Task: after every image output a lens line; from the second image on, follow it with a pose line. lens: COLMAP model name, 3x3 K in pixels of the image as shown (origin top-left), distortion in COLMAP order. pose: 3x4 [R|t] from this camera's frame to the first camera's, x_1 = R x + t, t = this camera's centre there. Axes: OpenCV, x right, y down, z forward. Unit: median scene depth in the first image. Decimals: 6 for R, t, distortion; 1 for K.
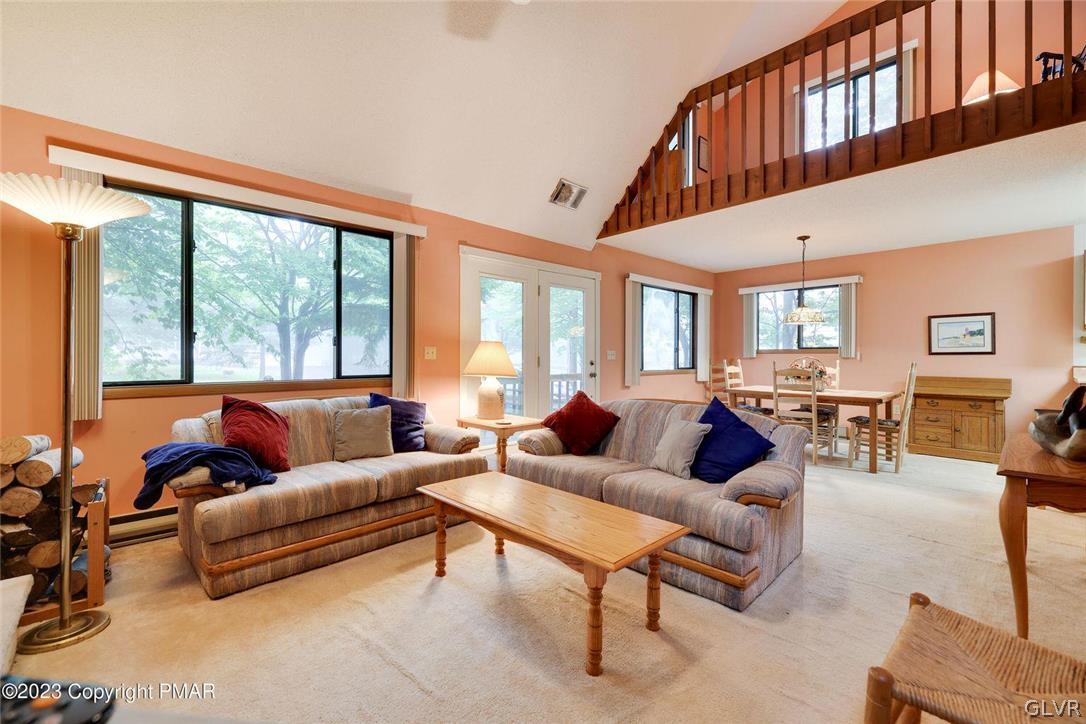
lens RADIAL K [[456.0, 0, 545.8], [0, 456.0, 355.7], [0, 0, 1]] dist [-0.003532, 0.001006]
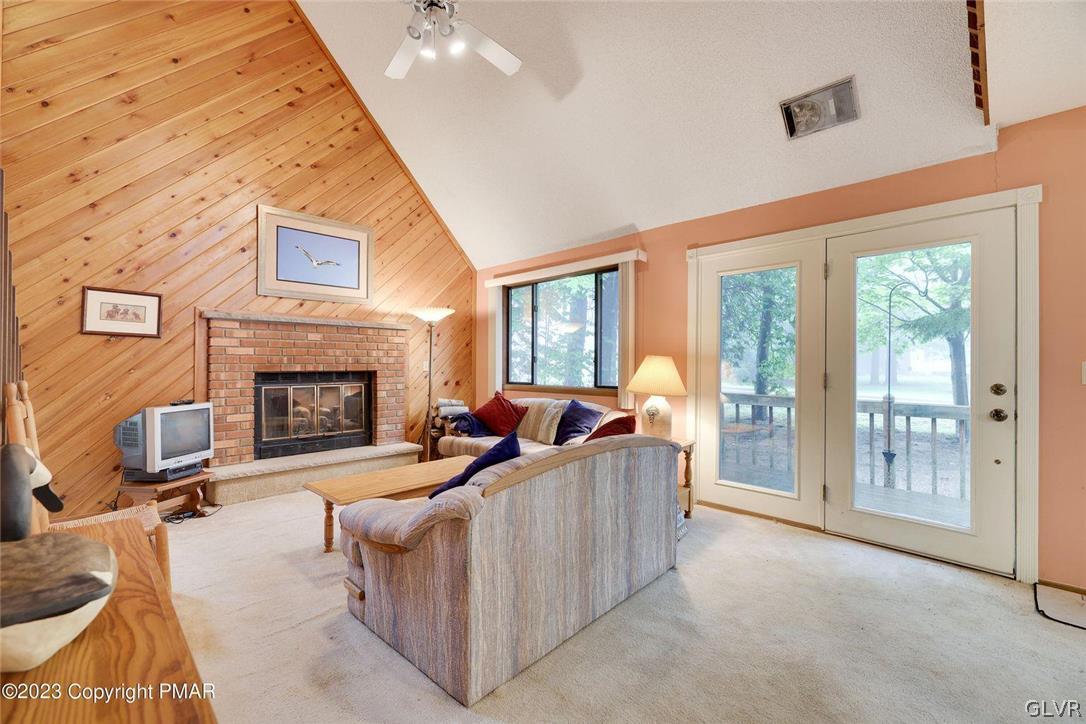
lens RADIAL K [[456.0, 0, 540.9], [0, 456.0, 359.6], [0, 0, 1]] dist [-0.003532, 0.001006]
pose [[0.026931, -0.015007, -0.999525, 0.933693], [-0.001966, 0.999885, -0.015066, -0.010445], [0.999635, 0.002371, 0.026899, 0.885161]]
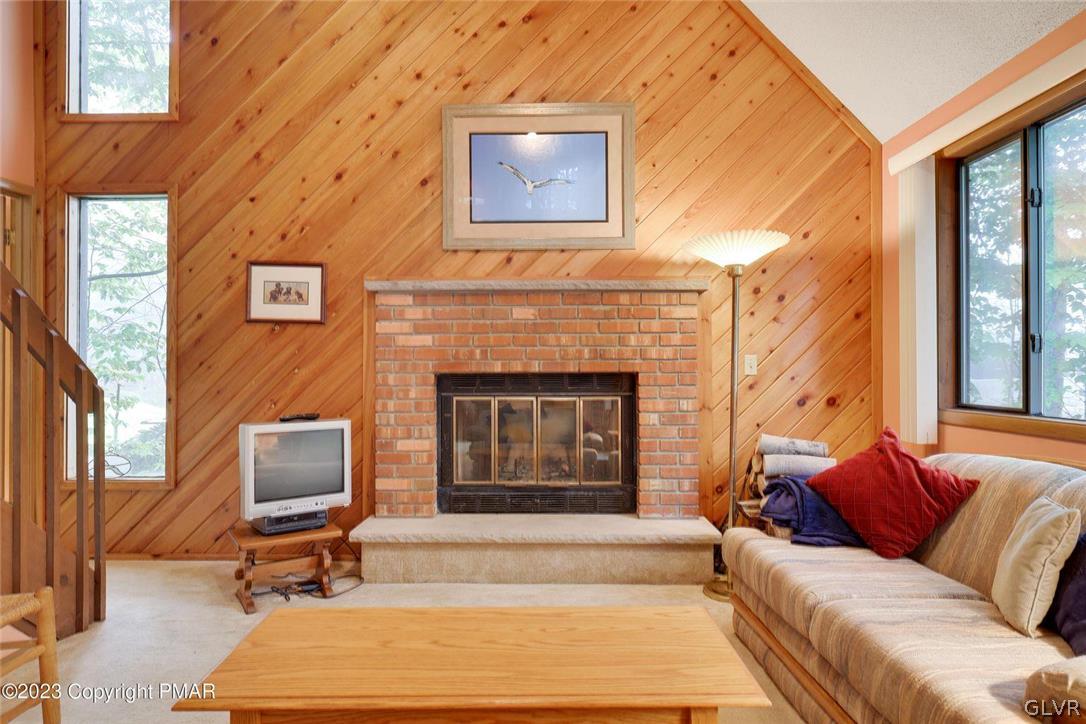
lens RADIAL K [[644.6, 0, 533.8], [0, 644.6, 358.6], [0, 0, 1]] dist [0.009434, 0.000837]
pose [[-0.703584, -0.010869, -0.710529, 0.324816], [-0.002011, 0.999909, -0.013305, -0.004699], [0.710609, -0.007932, -0.703542, 1.035523]]
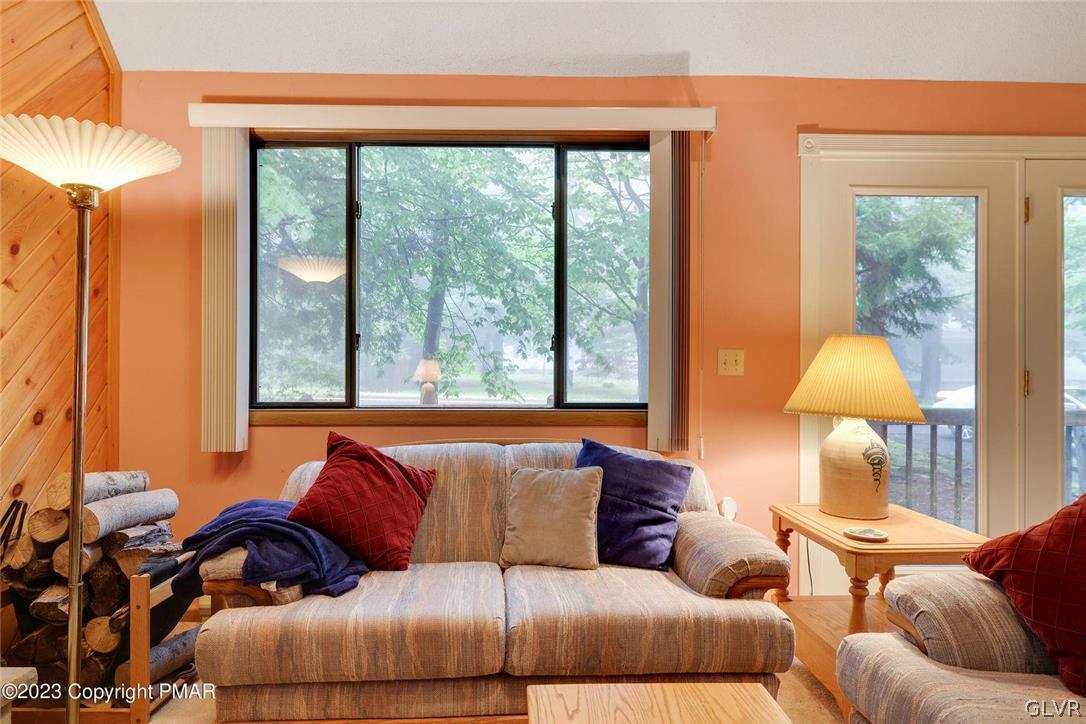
lens RADIAL K [[662.0, 0, 544.3], [0, 662.0, 360.5], [0, 0, 1]] dist [0.000182, 0.001832]
pose [[0.735149, -0.003904, -0.677894, 0.106088], [0.000077, 0.999984, -0.005676, -0.004990], [0.677906, 0.004121, 0.735137, 0.408619]]
